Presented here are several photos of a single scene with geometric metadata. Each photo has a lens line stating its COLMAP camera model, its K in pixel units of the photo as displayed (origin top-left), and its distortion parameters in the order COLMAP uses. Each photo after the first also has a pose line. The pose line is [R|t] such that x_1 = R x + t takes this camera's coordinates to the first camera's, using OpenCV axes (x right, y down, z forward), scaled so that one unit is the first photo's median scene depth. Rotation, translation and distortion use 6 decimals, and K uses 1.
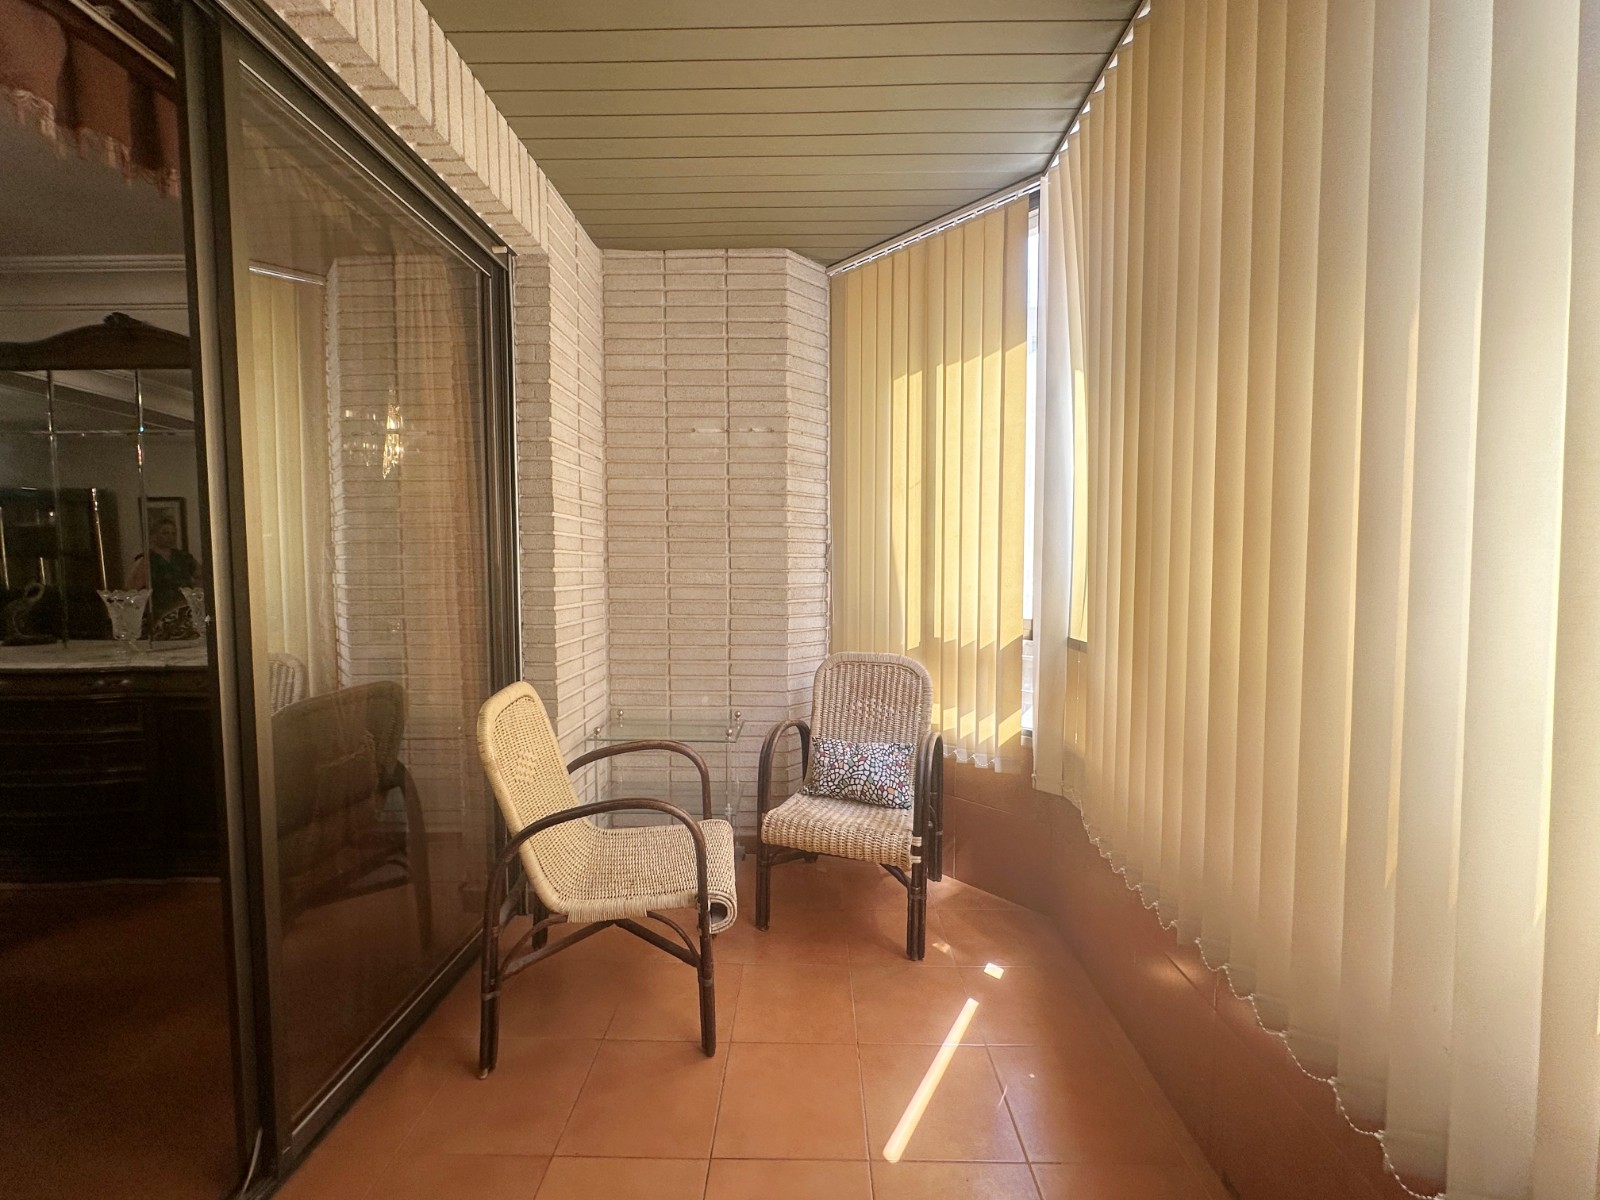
lens RADIAL K [[655.6, 0, 803.9], [0, 655.6, 598.9], [0, 0, 1]] dist [-0.001710, -0.000100]
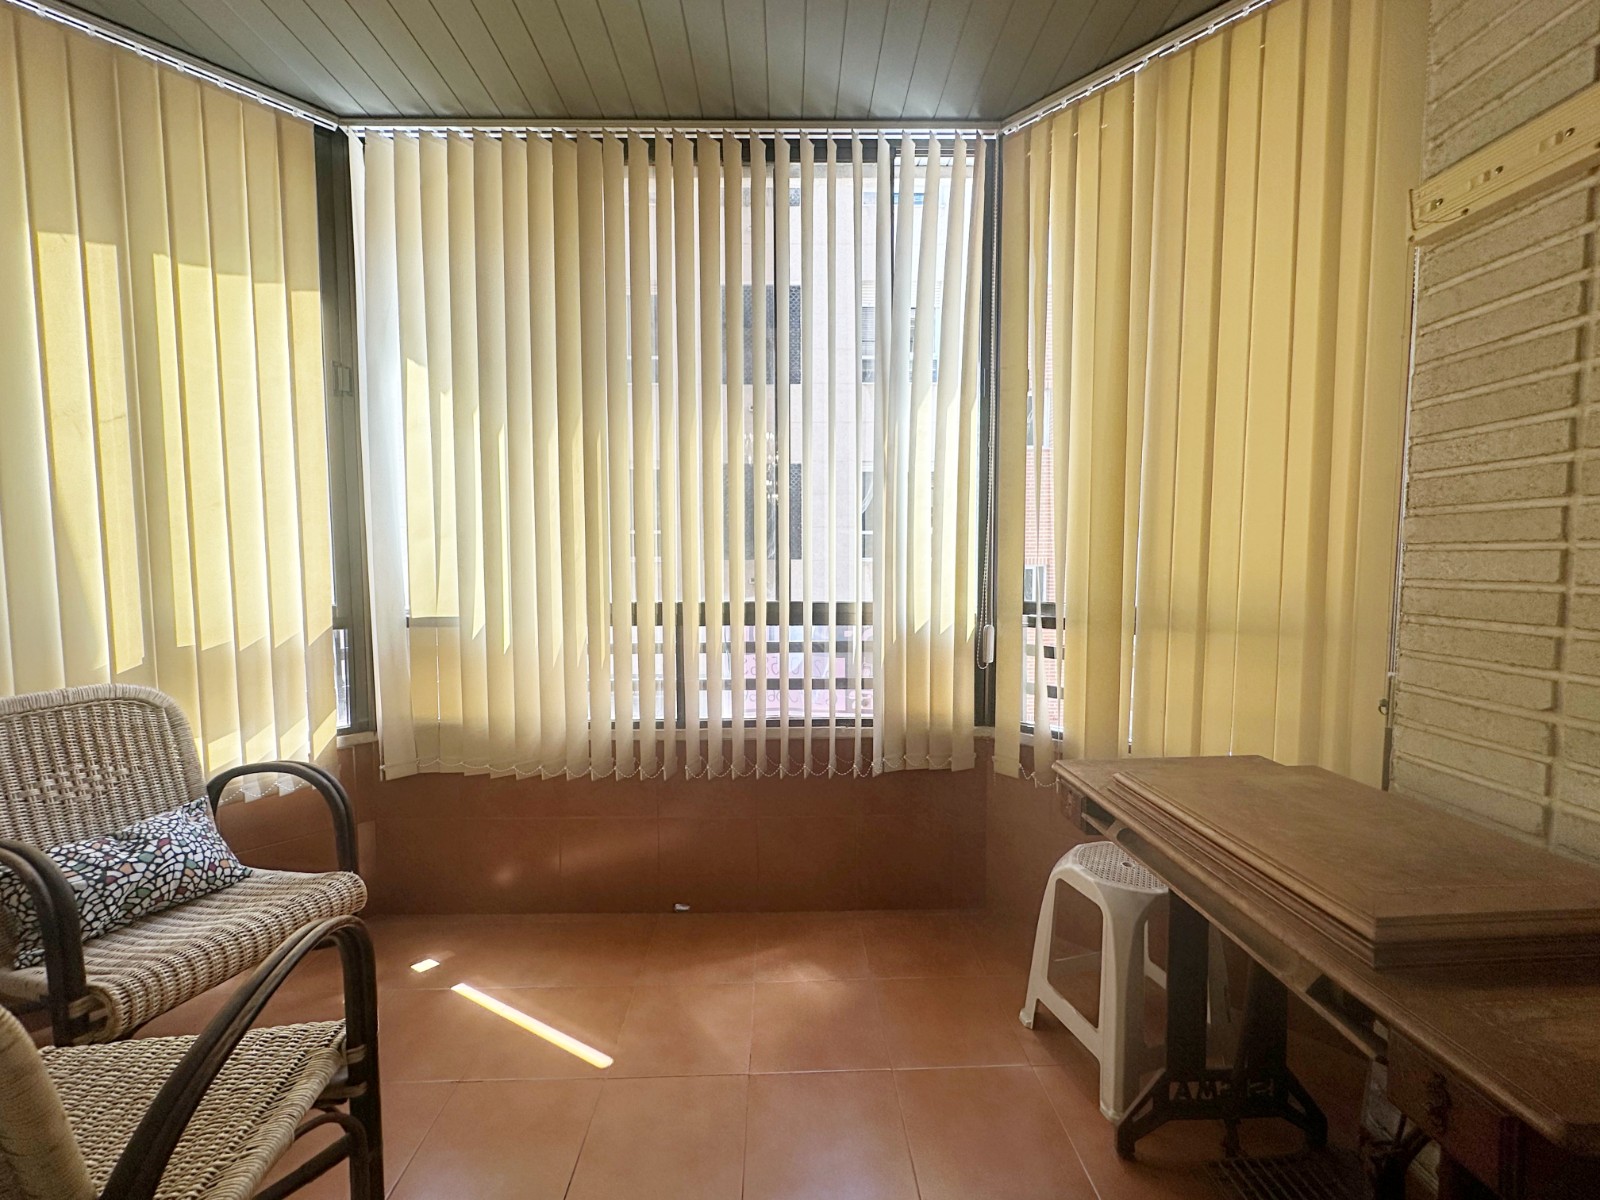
lens RADIAL K [[655.6, 0, 800.6], [0, 655.6, 599.9], [0, 0, 1]] dist [-0.001710, -0.000100]
pose [[-0.038539, -0.063941, 0.997209, -0.562813], [0.056383, 0.996222, 0.066057, -0.000118], [-0.997665, 0.058771, -0.034789, 0.386945]]
